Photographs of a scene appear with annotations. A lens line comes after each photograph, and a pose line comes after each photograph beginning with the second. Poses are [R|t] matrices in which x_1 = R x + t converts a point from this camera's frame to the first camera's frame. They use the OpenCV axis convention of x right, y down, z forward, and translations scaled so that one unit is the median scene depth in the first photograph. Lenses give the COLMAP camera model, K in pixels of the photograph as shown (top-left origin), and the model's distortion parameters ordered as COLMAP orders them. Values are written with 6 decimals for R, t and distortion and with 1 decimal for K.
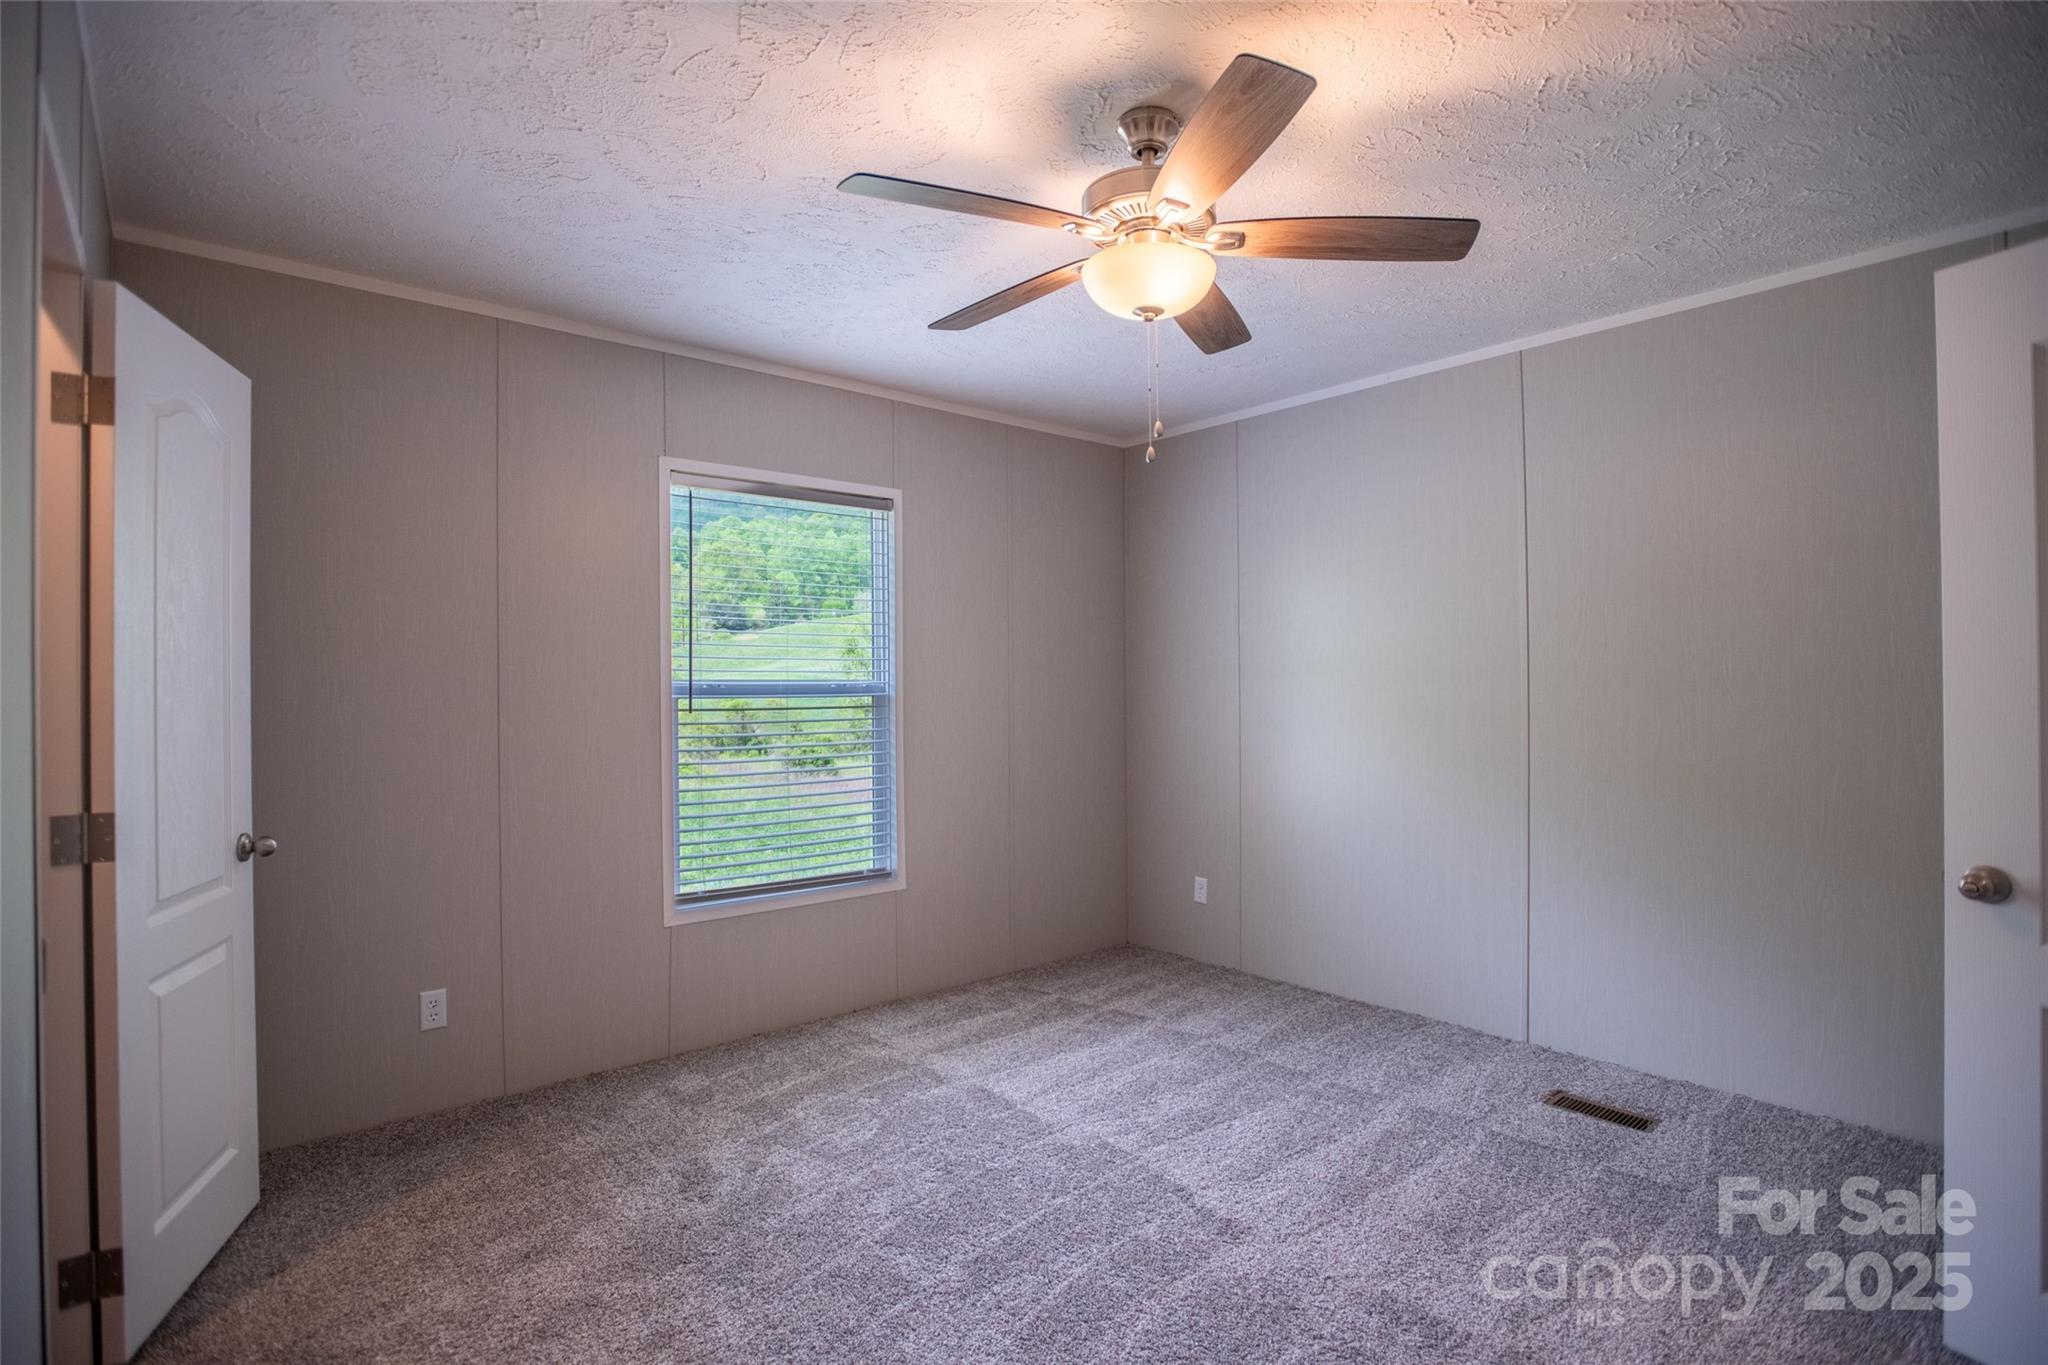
lens RADIAL K [[989.7, 0, 1024.0], [0, 989.7, 682.5], [0, 0, 1]] dist [-0.056979, 0.022439]
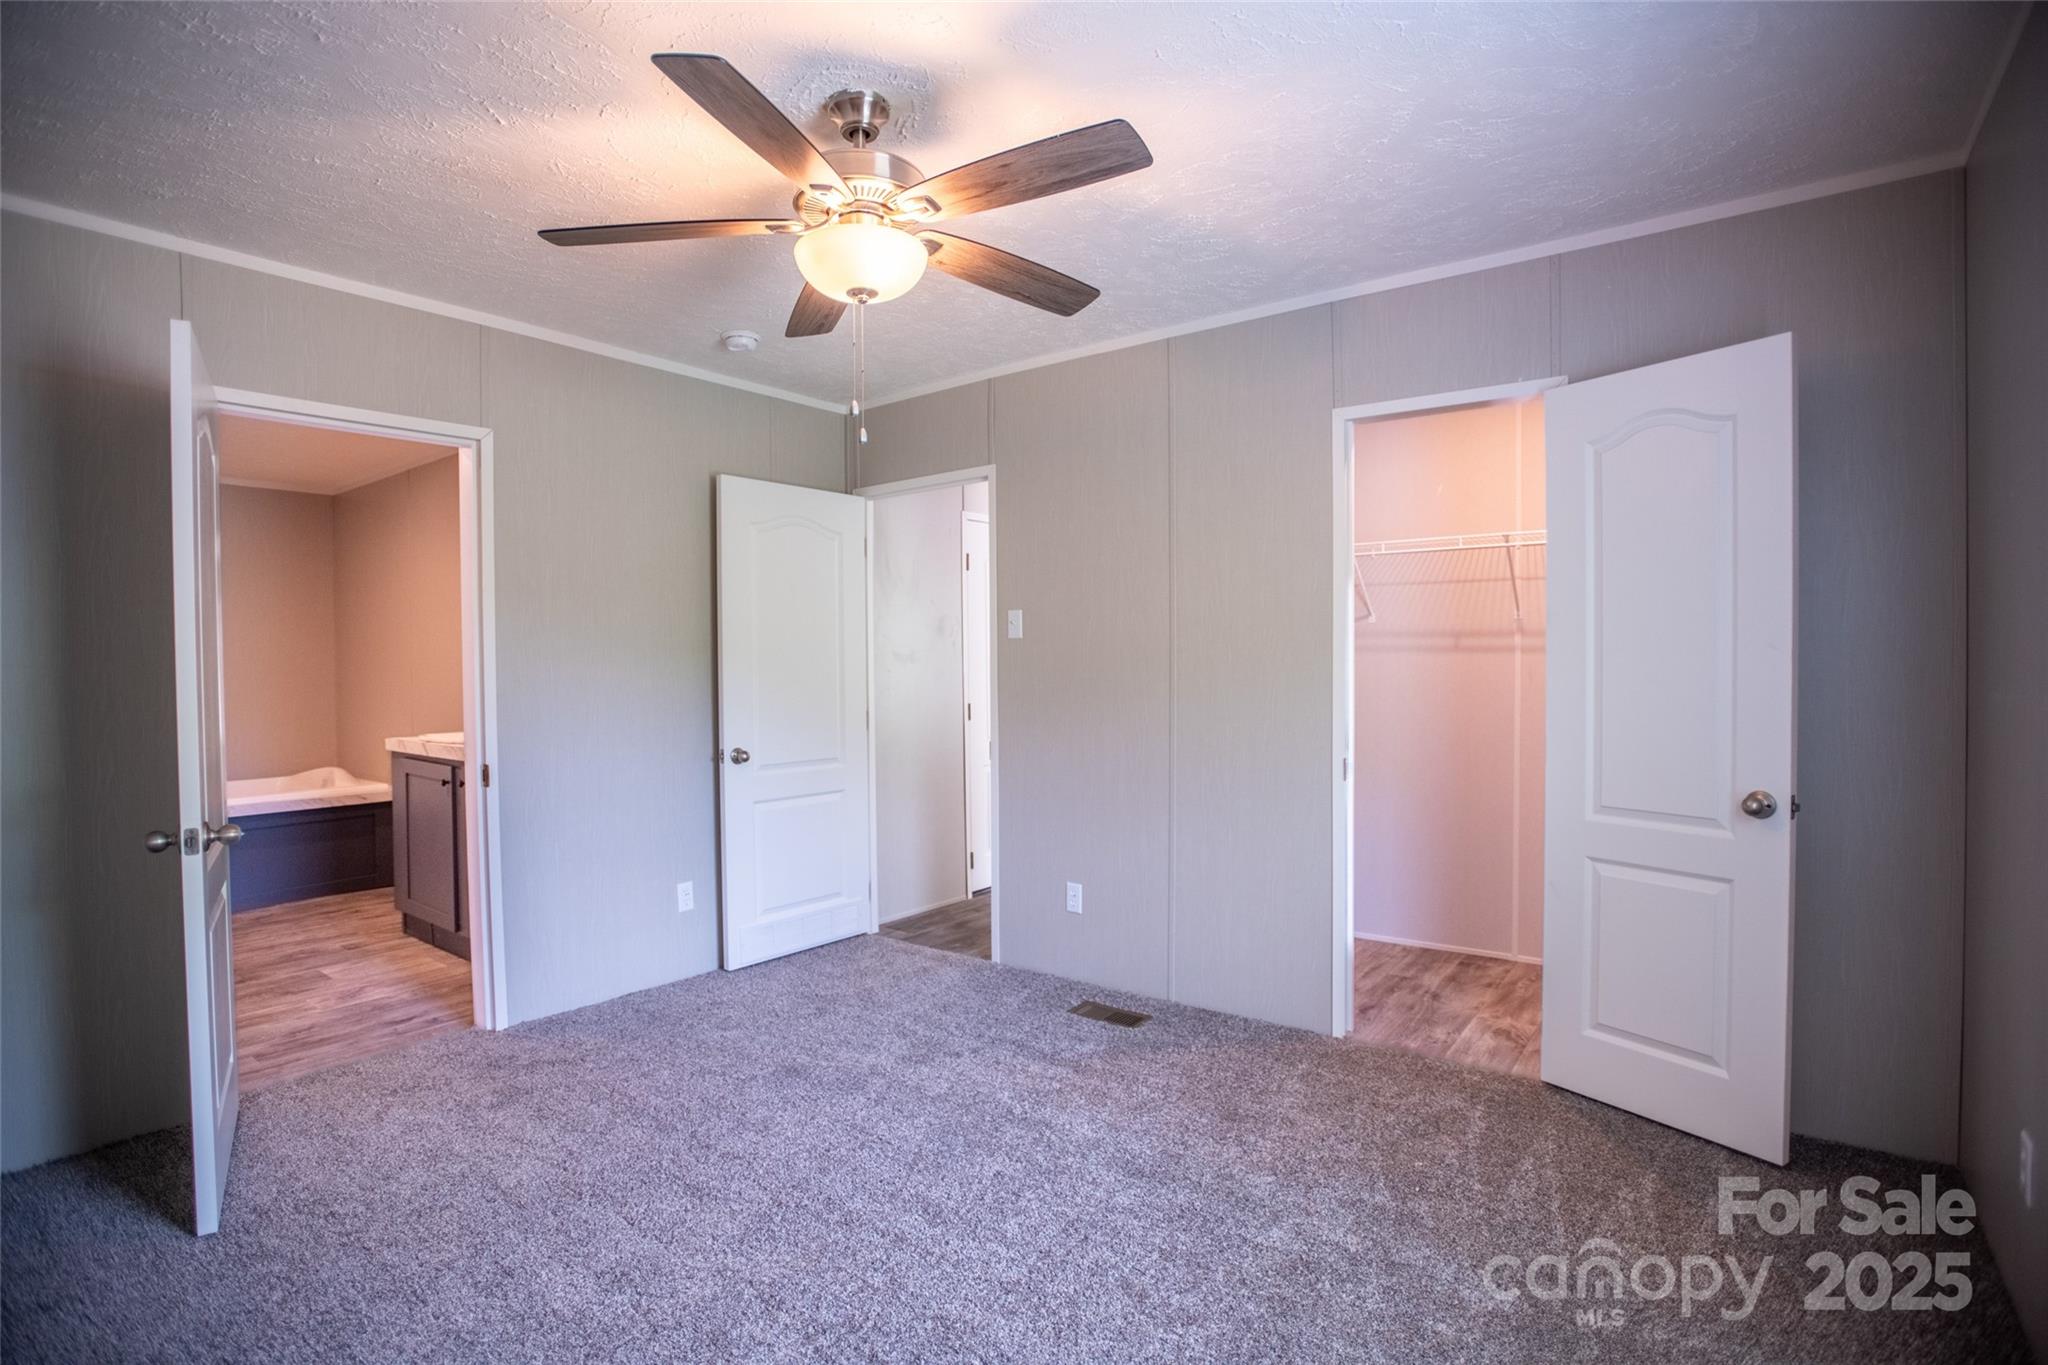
lens RADIAL K [[989.7, 0, 1024.0], [0, 989.7, 682.5], [0, 0, 1]] dist [-0.056979, 0.022439]
pose [[-0.973233, 0.020514, -0.228903, 0.127581], [0.017192, 0.999716, 0.016497, 0.008654], [0.229176, 0.012120, -0.973309, 1.278234]]
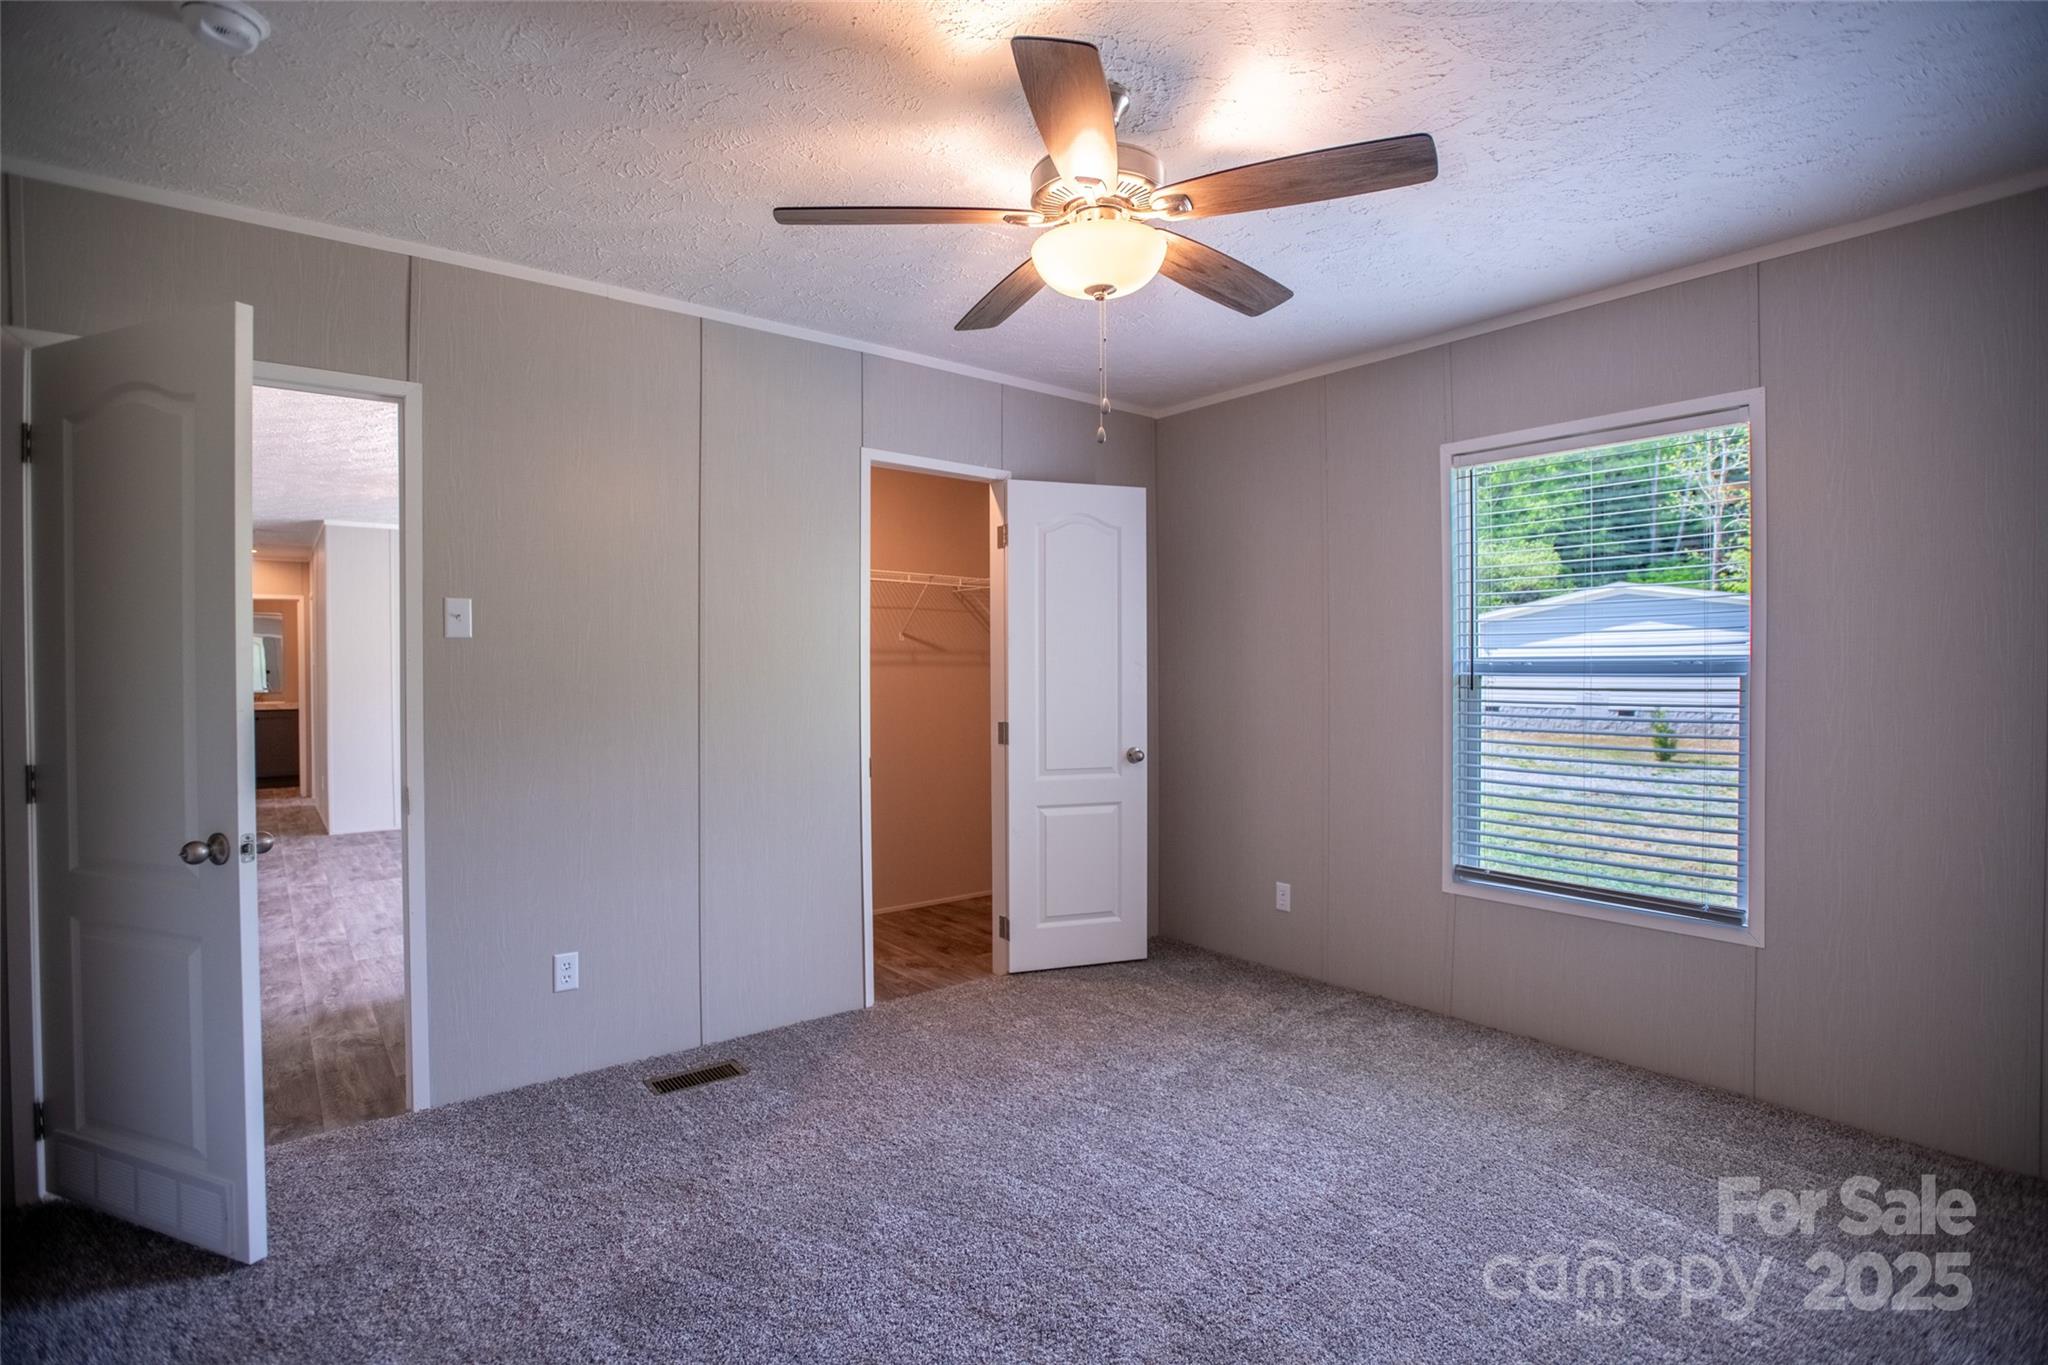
lens RADIAL K [[989.7, 0, 1024.0], [0, 989.7, 682.5], [0, 0, 1]] dist [-0.056979, 0.022439]
pose [[-0.023537, 0.019422, -0.999534, 0.711718], [0.007359, 0.999788, 0.019254, 0.000674], [0.999696, -0.006903, -0.023675, 0.590755]]
